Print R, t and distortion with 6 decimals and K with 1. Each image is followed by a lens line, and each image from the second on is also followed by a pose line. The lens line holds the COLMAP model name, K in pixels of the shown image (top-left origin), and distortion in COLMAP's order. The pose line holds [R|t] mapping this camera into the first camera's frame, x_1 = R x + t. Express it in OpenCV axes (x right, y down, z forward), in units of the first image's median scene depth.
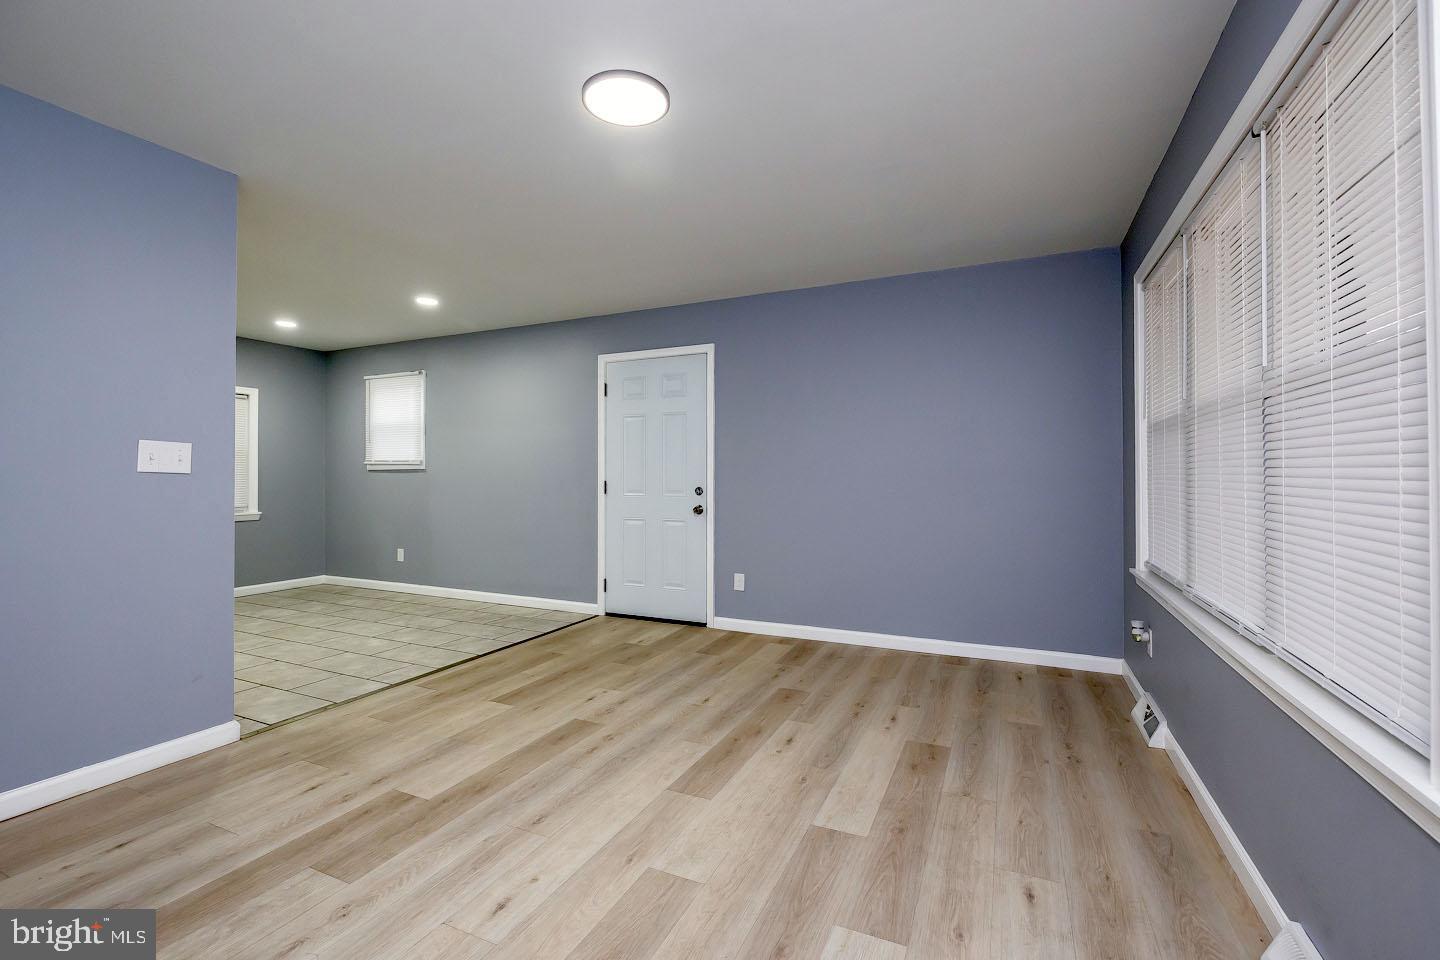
lens RADIAL K [[624.0, 0, 724.1], [0, 624.0, 475.0], [0, 0, 1]] dist [-0.006013, -0.000466]
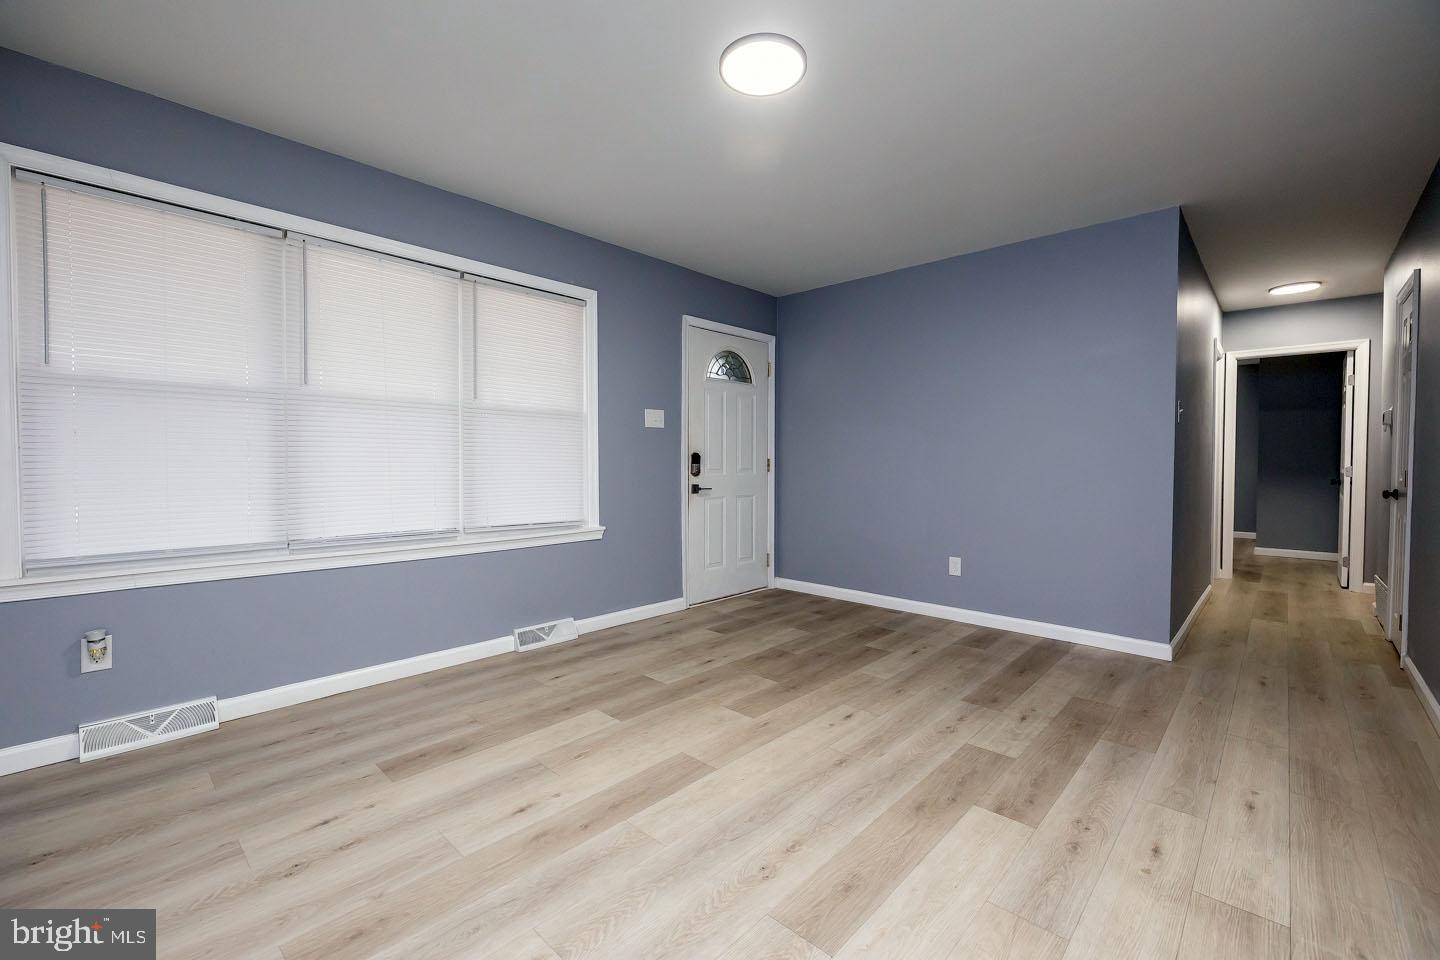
lens RADIAL K [[601.7, 0, 718.3], [0, 601.7, 475.6], [0, 0, 1]] dist [0.000579, 0.000280]
pose [[-0.947399, -0.010288, 0.319889, -0.379294], [-0.004963, 0.999835, 0.017457, 0.033737], [-0.320016, 0.014952, -0.947294, 1.834084]]
